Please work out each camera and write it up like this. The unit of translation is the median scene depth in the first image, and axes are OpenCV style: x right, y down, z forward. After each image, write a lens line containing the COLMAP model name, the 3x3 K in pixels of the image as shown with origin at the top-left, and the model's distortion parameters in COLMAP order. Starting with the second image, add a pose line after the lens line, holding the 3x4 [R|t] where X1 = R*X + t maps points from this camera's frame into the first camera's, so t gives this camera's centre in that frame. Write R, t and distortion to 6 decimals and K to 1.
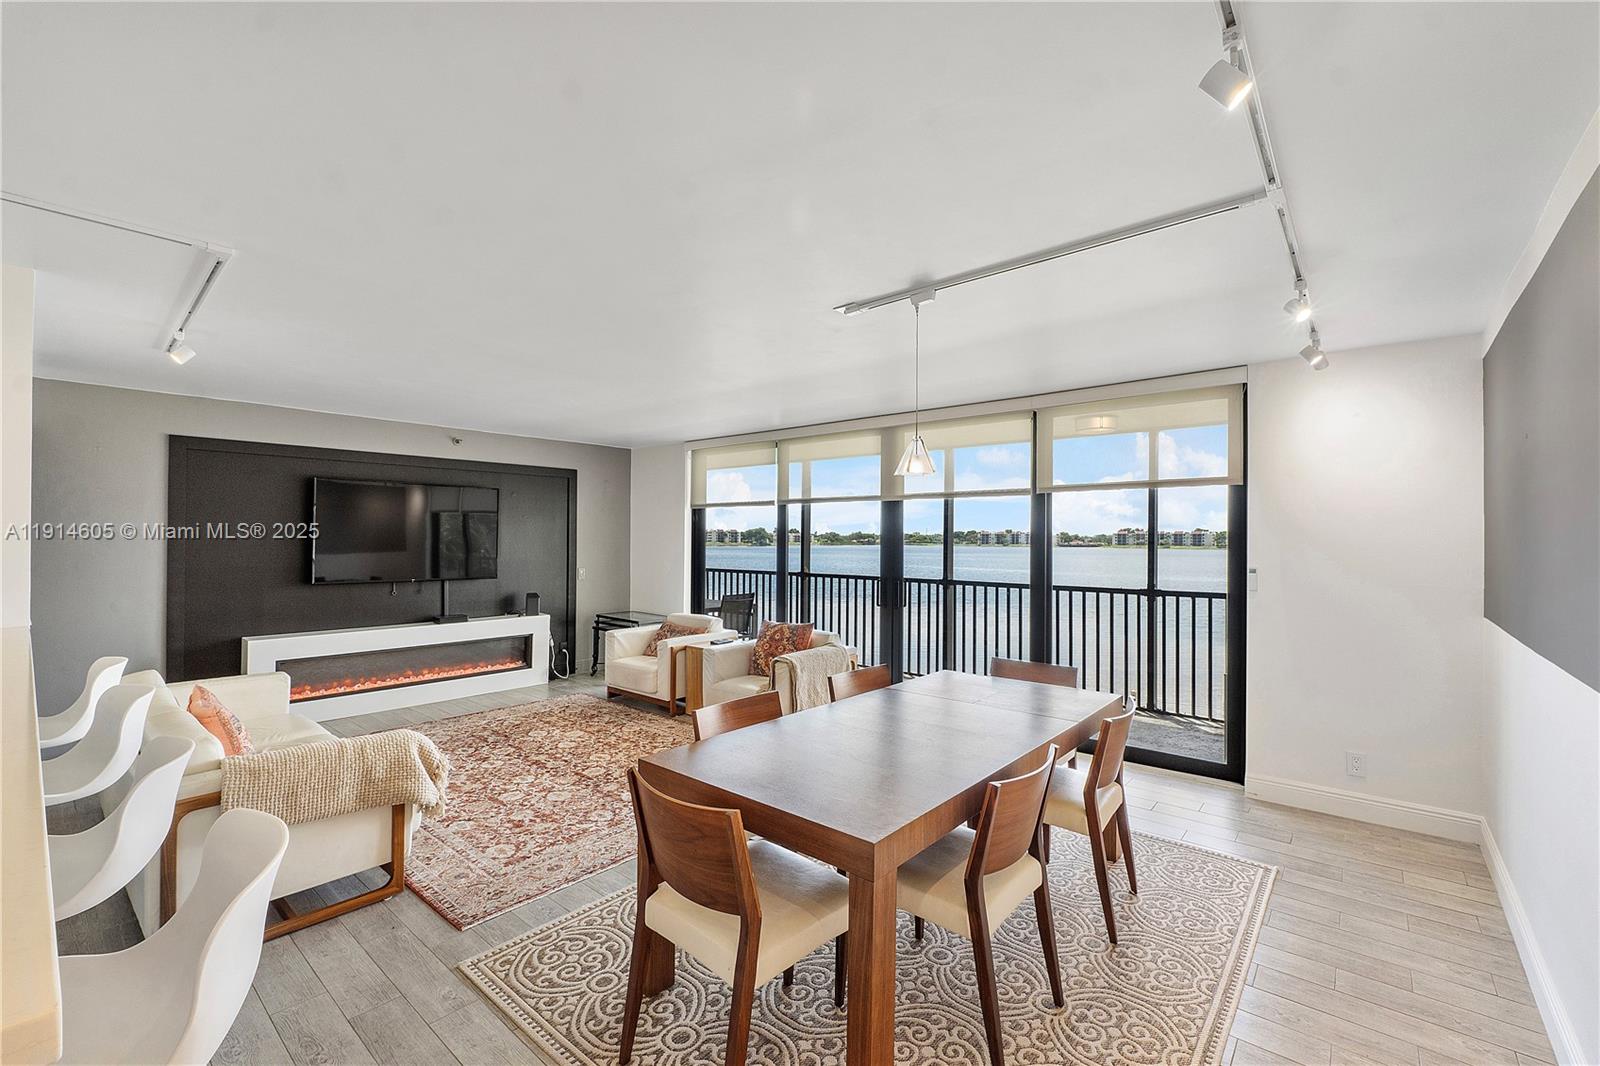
lens RADIAL K [[675.3, 0, 794.8], [0, 675.3, 535.8], [0, 0, 1]] dist [-0.005045, -0.001103]
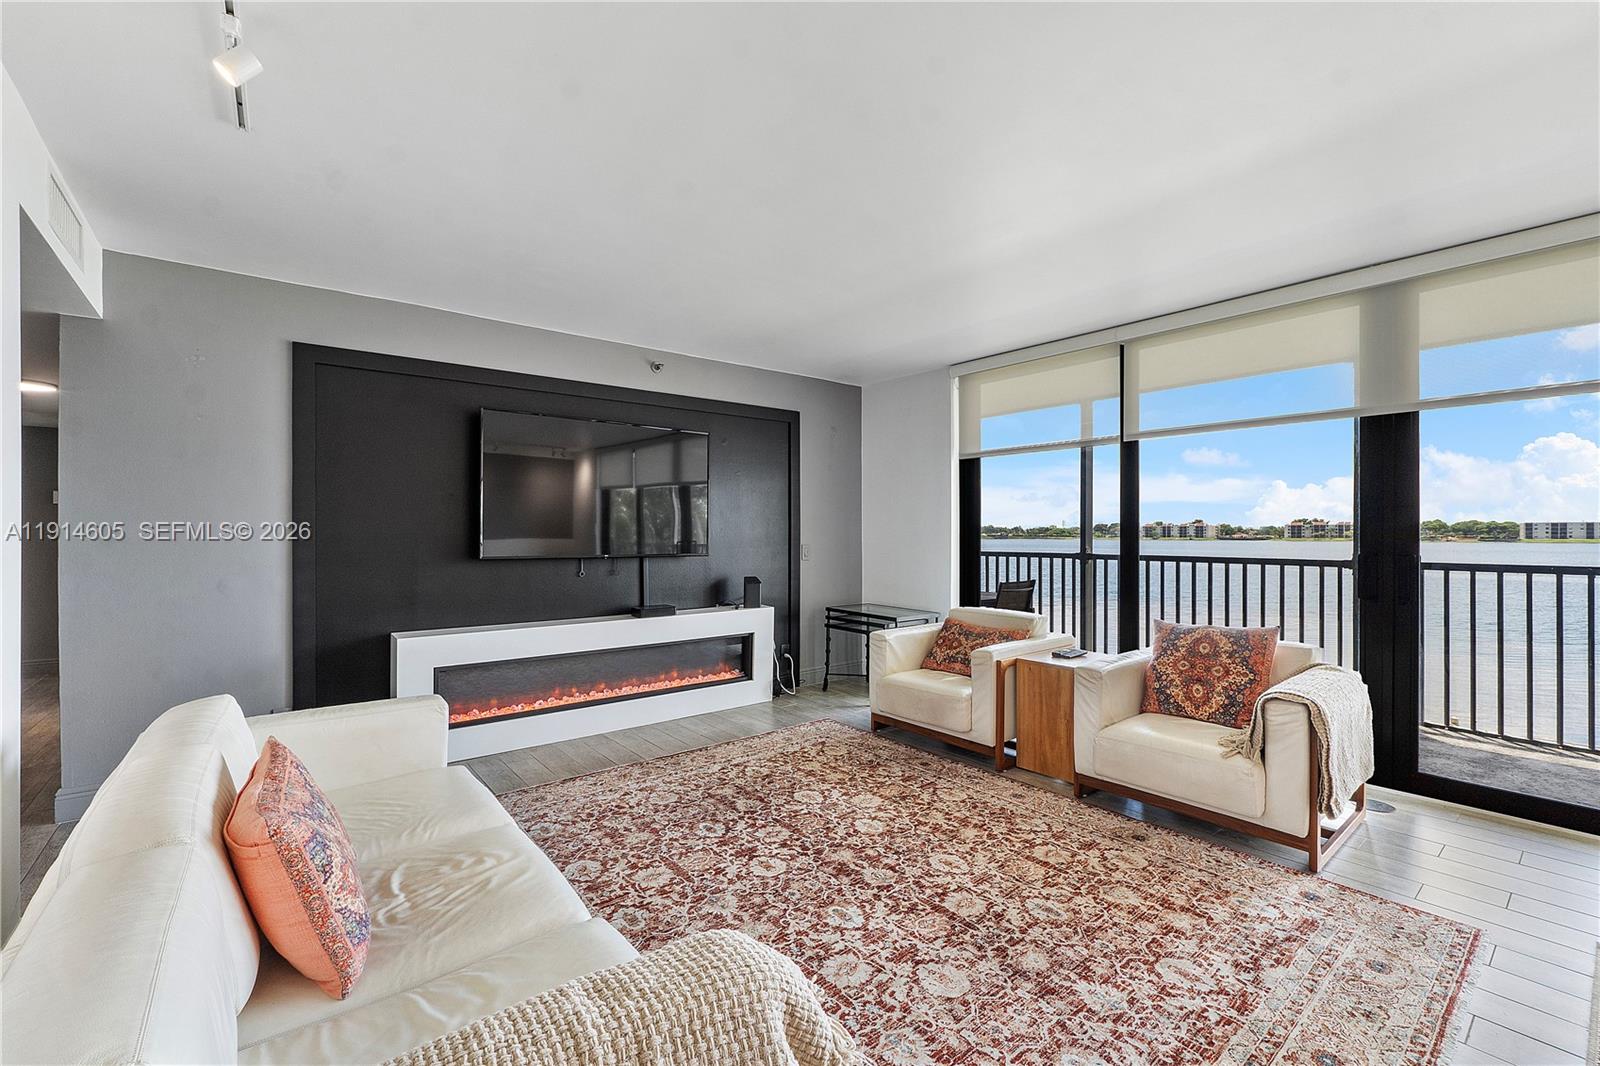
lens RADIAL K [[675.3, 0, 793.1], [0, 675.3, 538.3], [0, 0, 1]] dist [-0.005045, -0.001103]
pose [[0.982633, -0.005581, -0.185478, -0.242679], [0.007596, 0.999920, 0.010153, 0.041873], [0.185407, -0.011385, 0.982596, 0.338364]]
